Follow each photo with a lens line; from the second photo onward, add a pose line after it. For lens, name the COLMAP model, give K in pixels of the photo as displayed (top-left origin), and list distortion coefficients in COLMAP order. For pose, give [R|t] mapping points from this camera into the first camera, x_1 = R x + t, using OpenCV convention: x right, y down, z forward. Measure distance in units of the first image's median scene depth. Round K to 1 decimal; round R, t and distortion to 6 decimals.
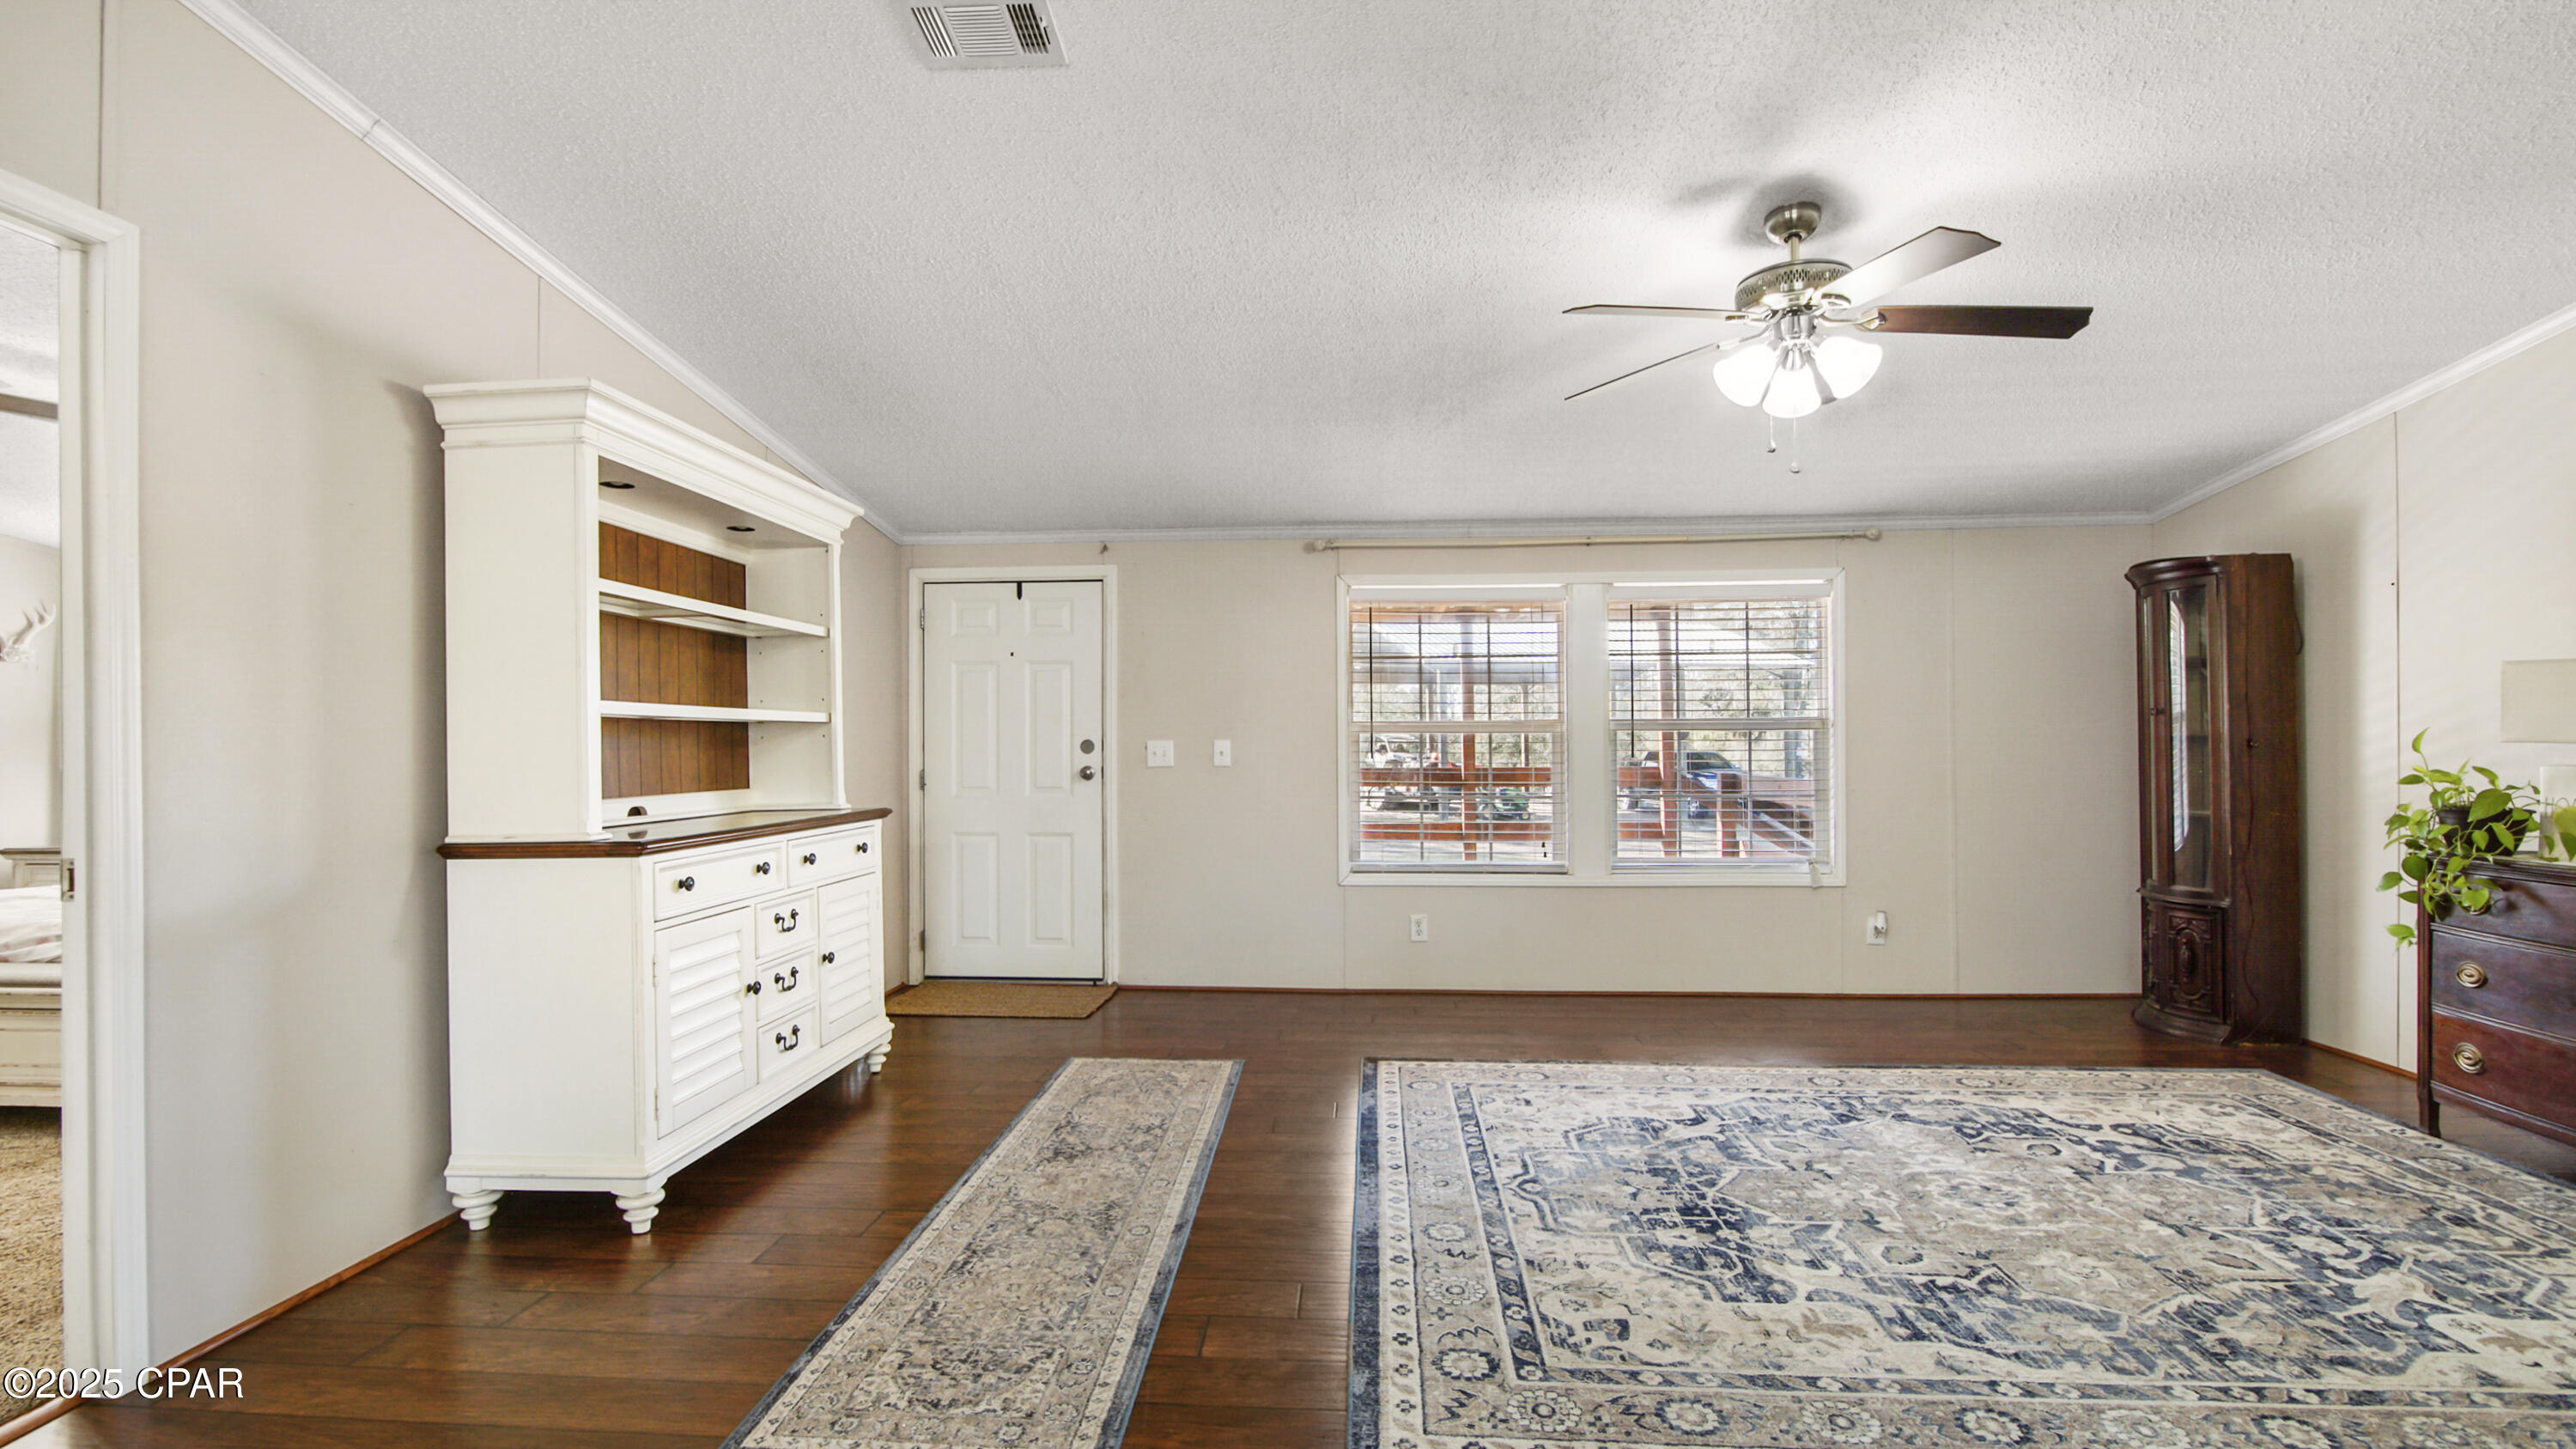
lens RADIAL K [[1175.6, 0, 1268.3], [0, 1175.6, 737.9], [0, 0, 1]] dist [-0.024759, 0.002192]
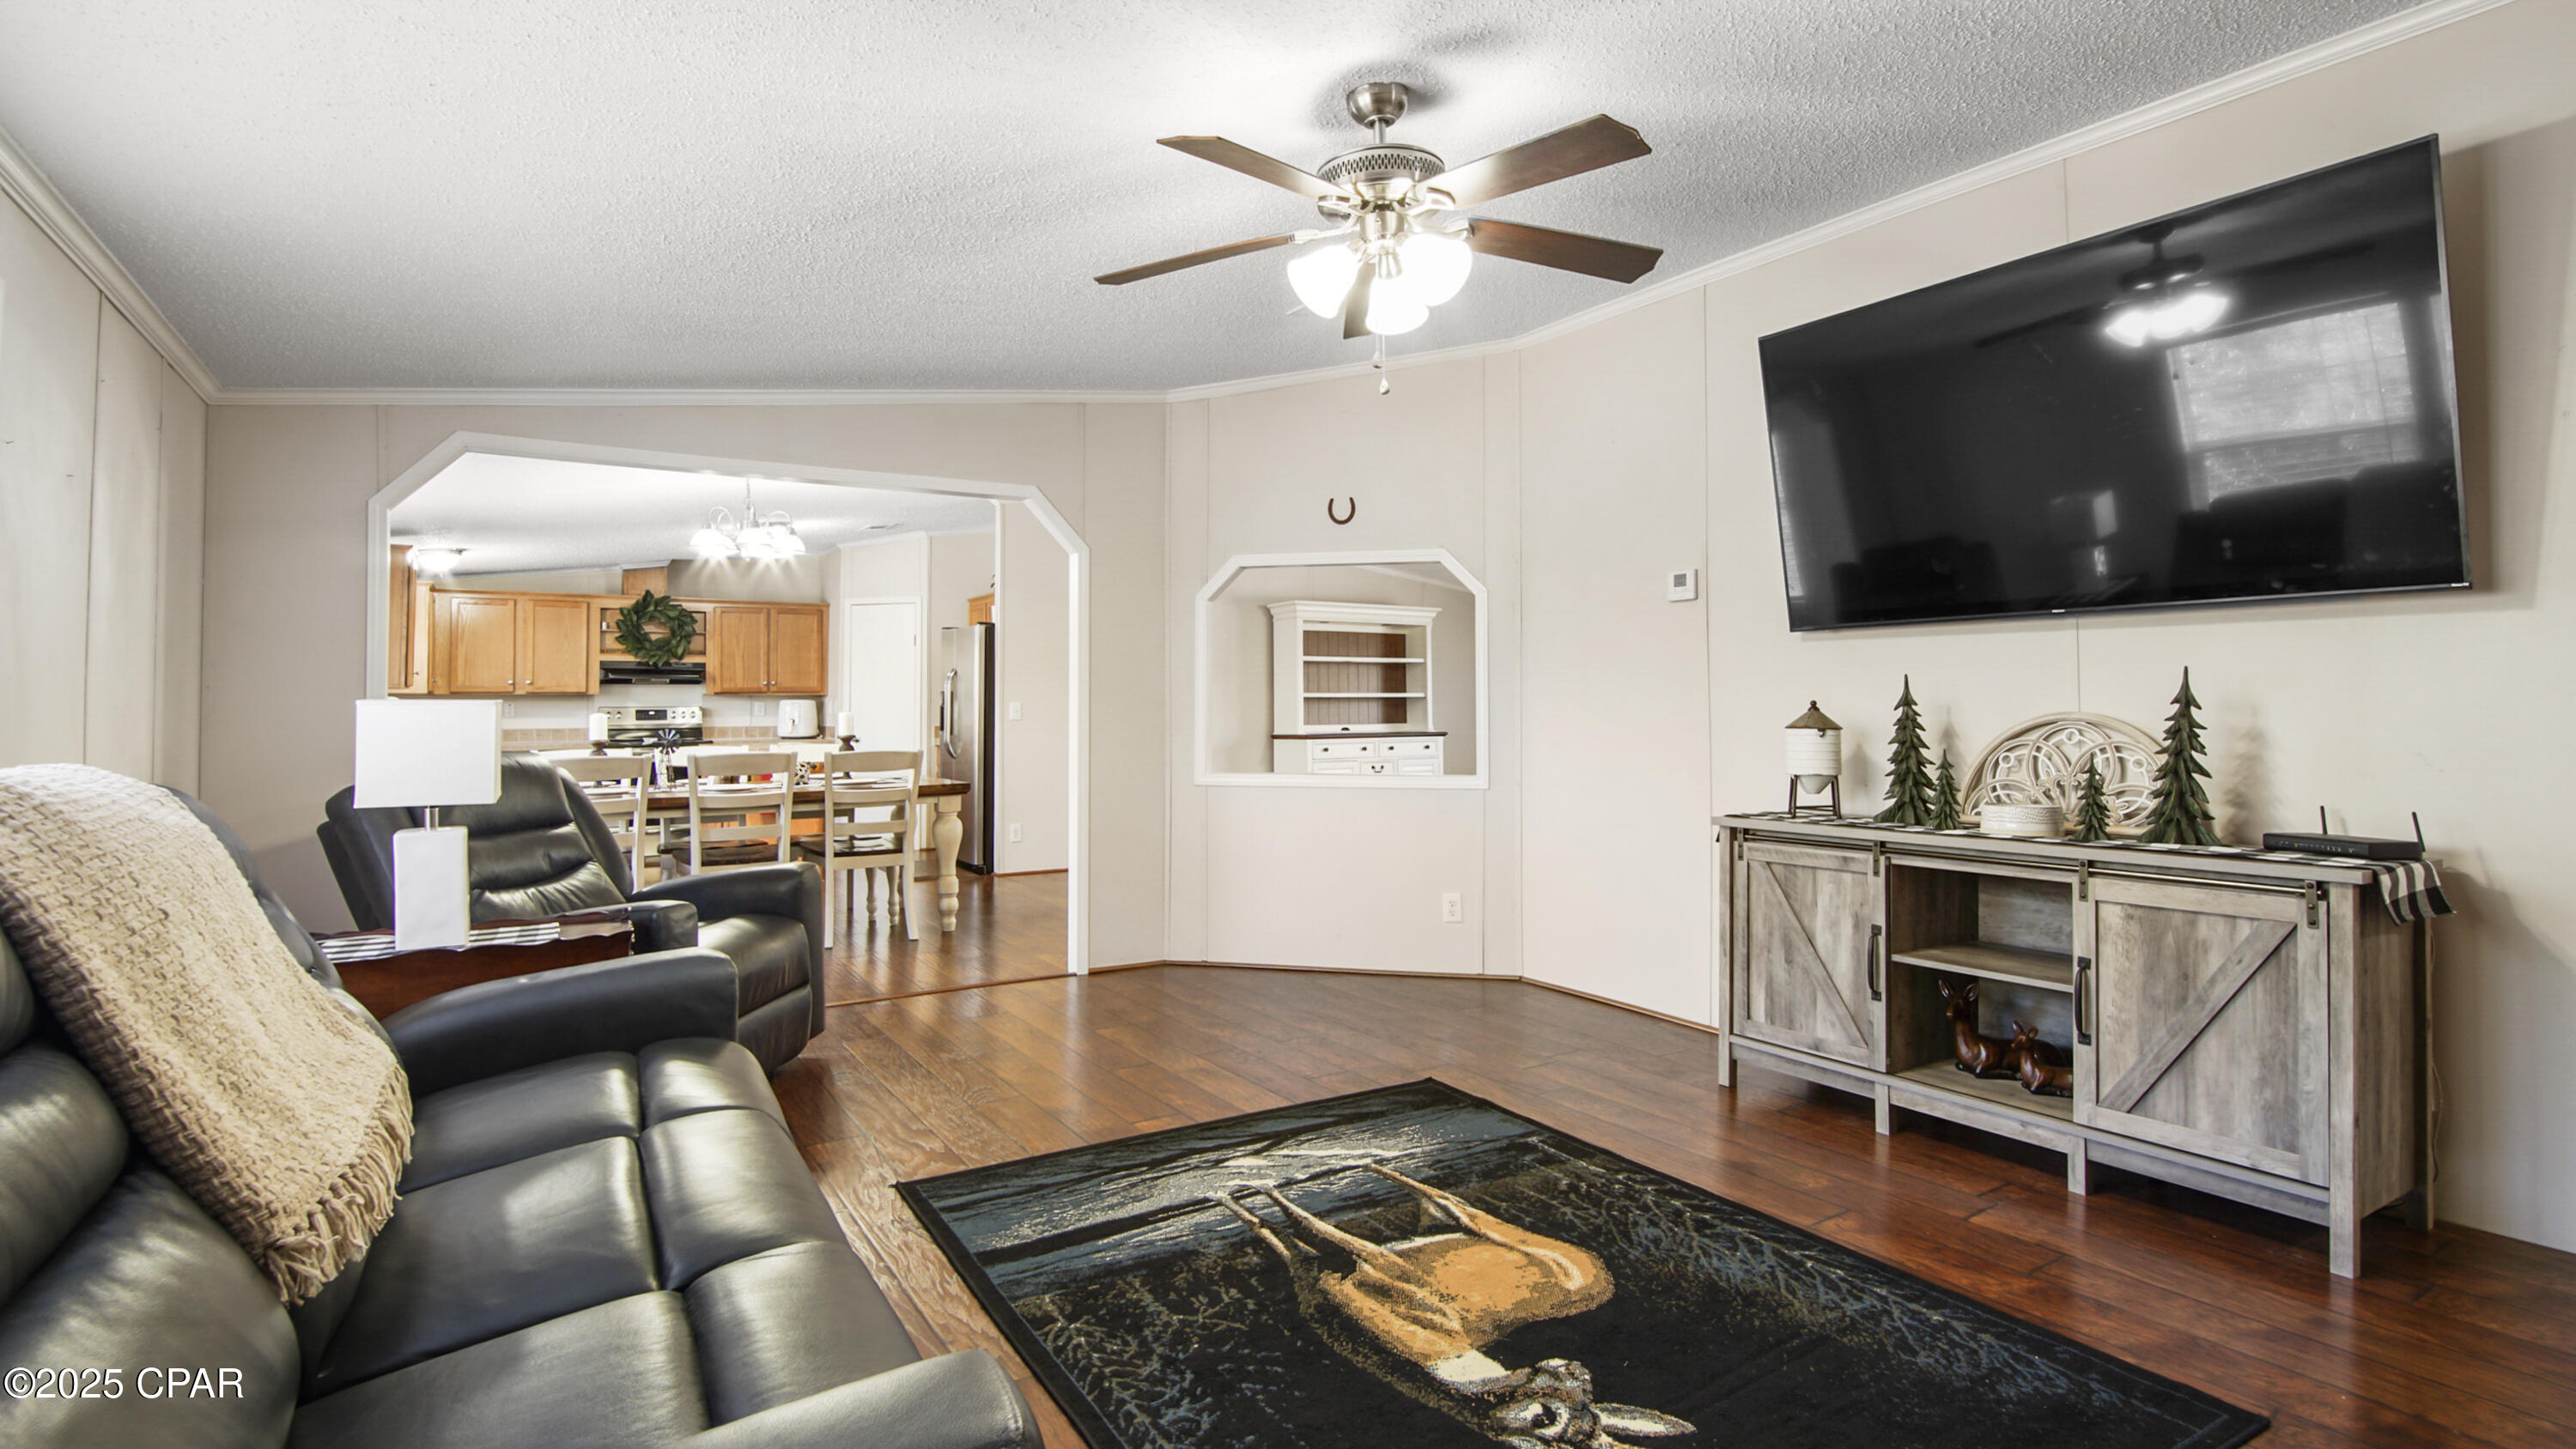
lens RADIAL K [[1175.2, 0, 1305.6], [0, 1175.2, 684.9], [0, 0, 1]] dist [-0.024759, 0.002192]
pose [[0.622759, -0.021141, -0.782128, 2.131985], [0.010711, 0.999772, -0.018496, 0.007583], [0.782340, 0.003141, 0.622844, -1.138029]]
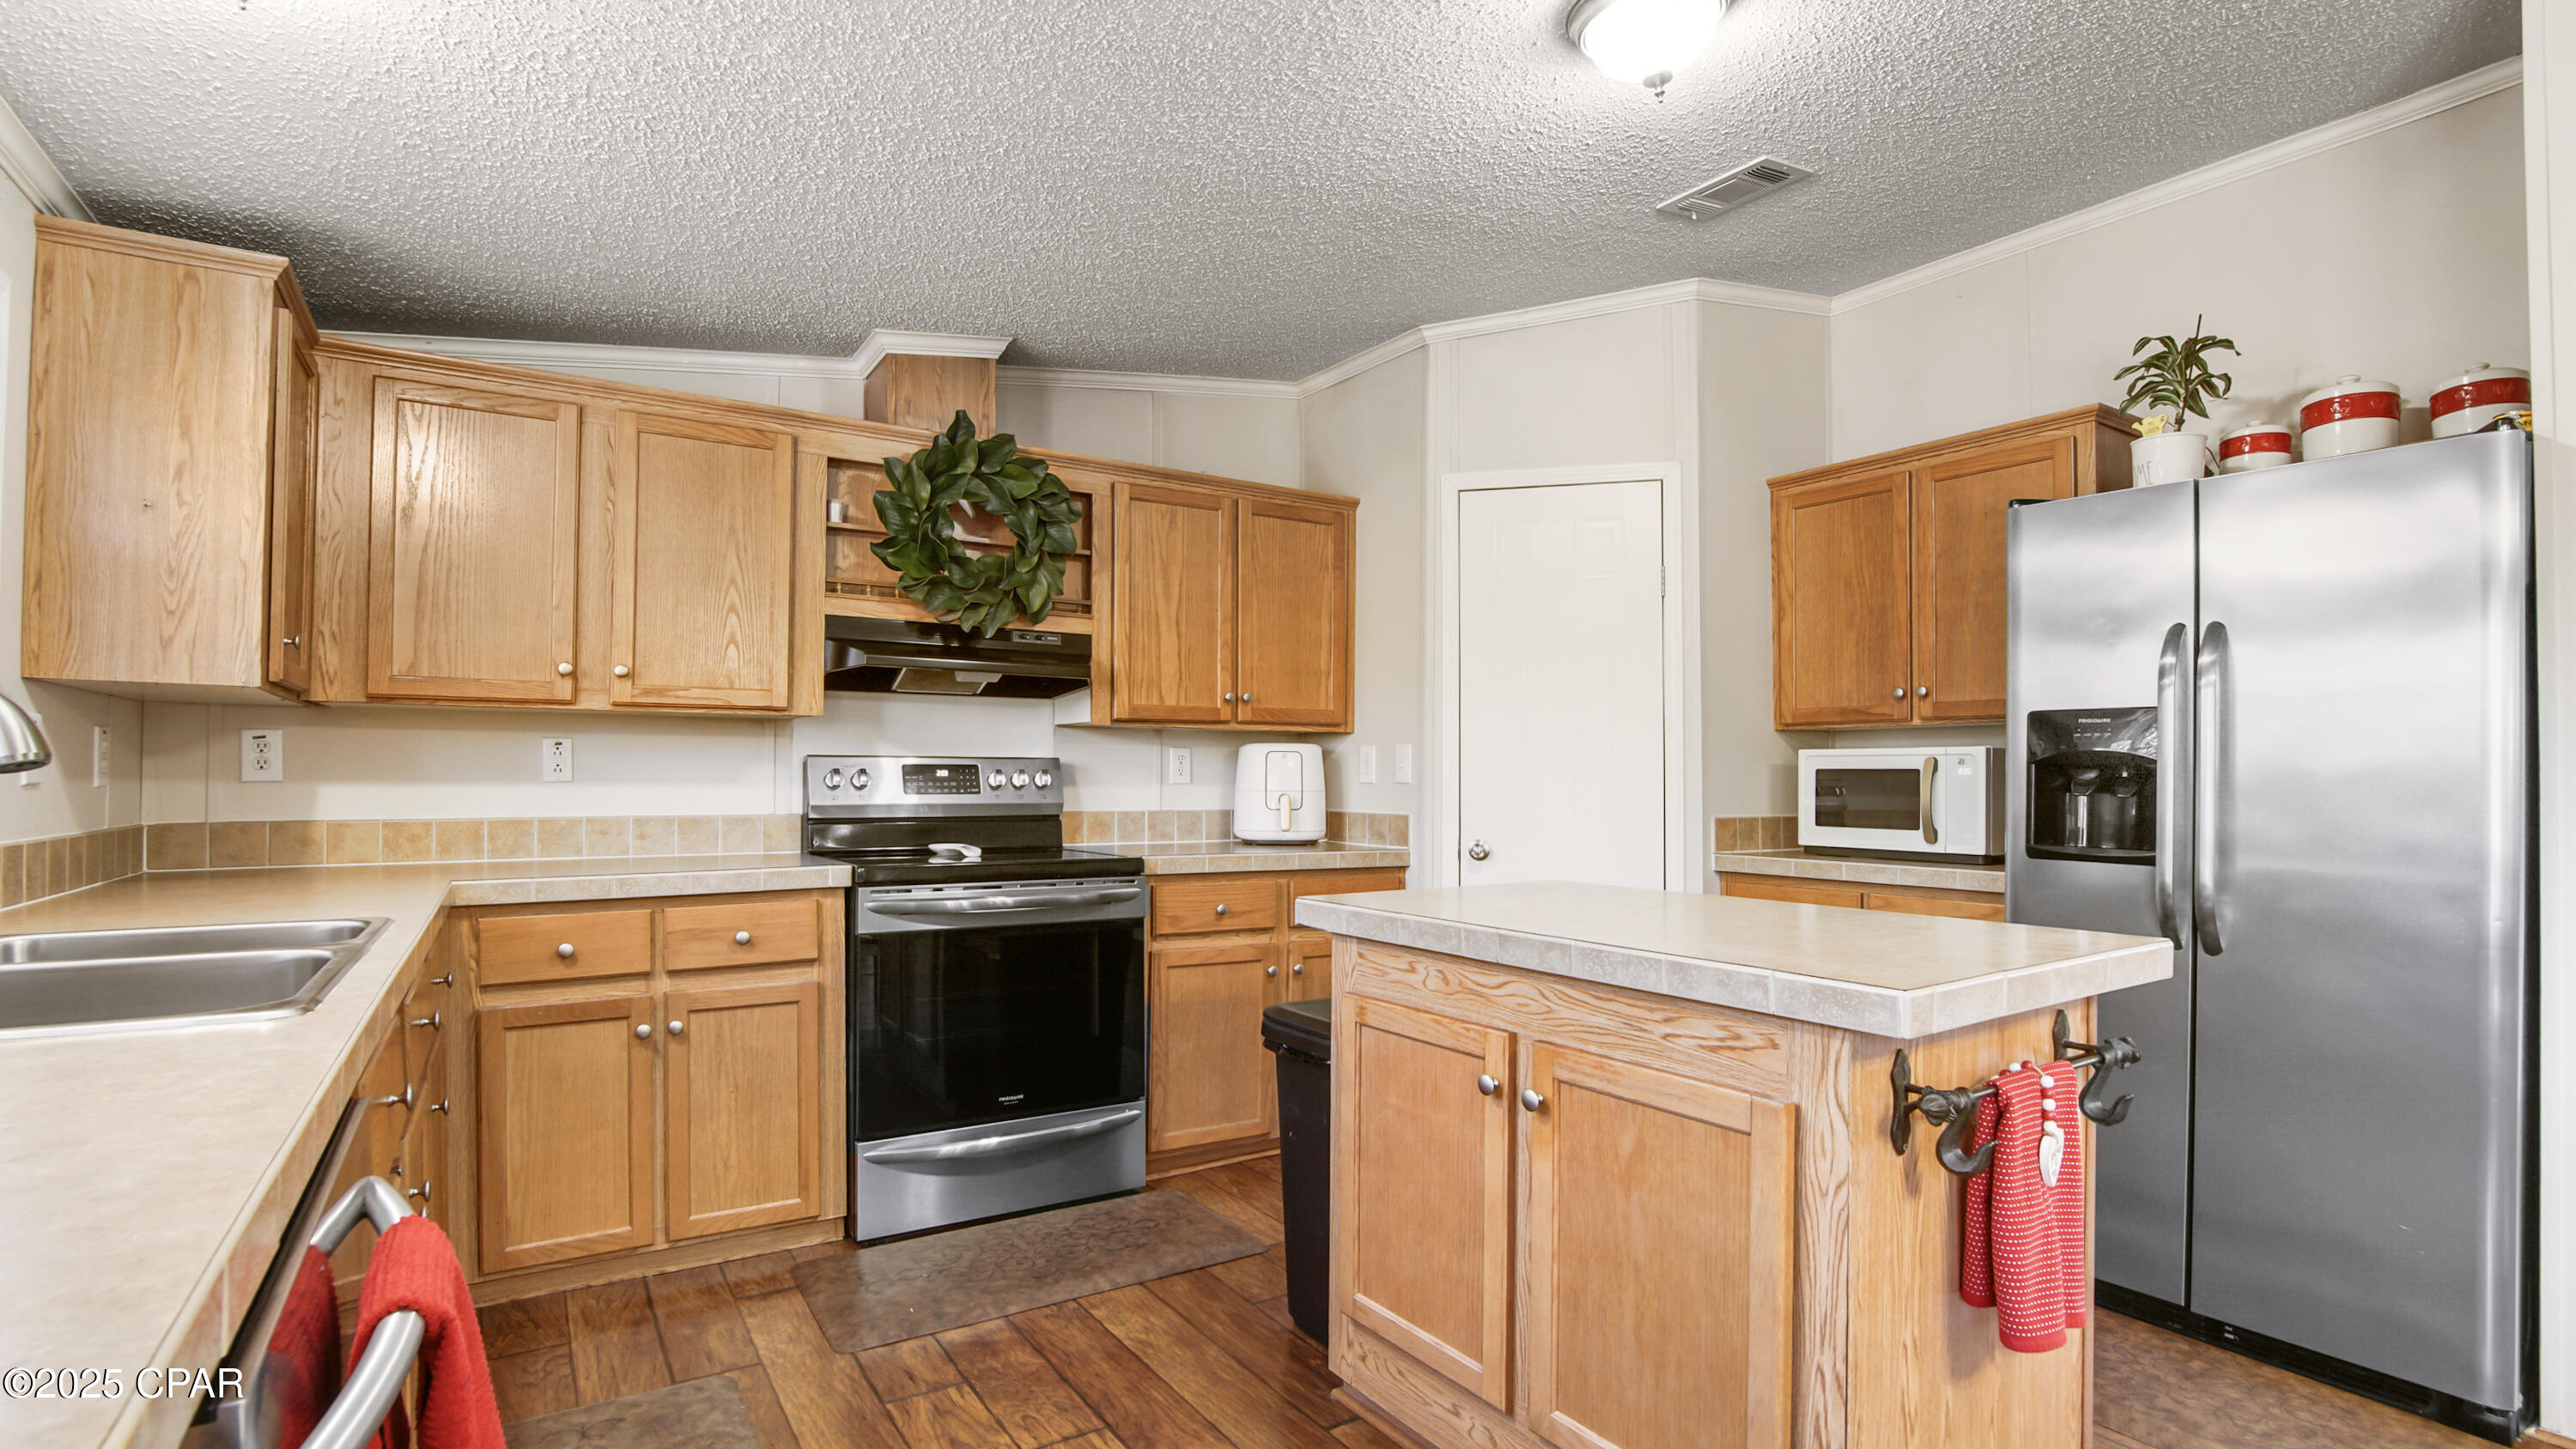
lens RADIAL K [[1175.2, 0, 1275.6], [0, 1175.2, 768.0], [0, 0, 1]] dist [-0.024759, 0.002192]
pose [[0.605874, -0.001634, -0.795559, -0.610996], [-0.000744, 0.999996, -0.002621, 0.003183], [0.795560, 0.002180, 0.605871, -0.973318]]
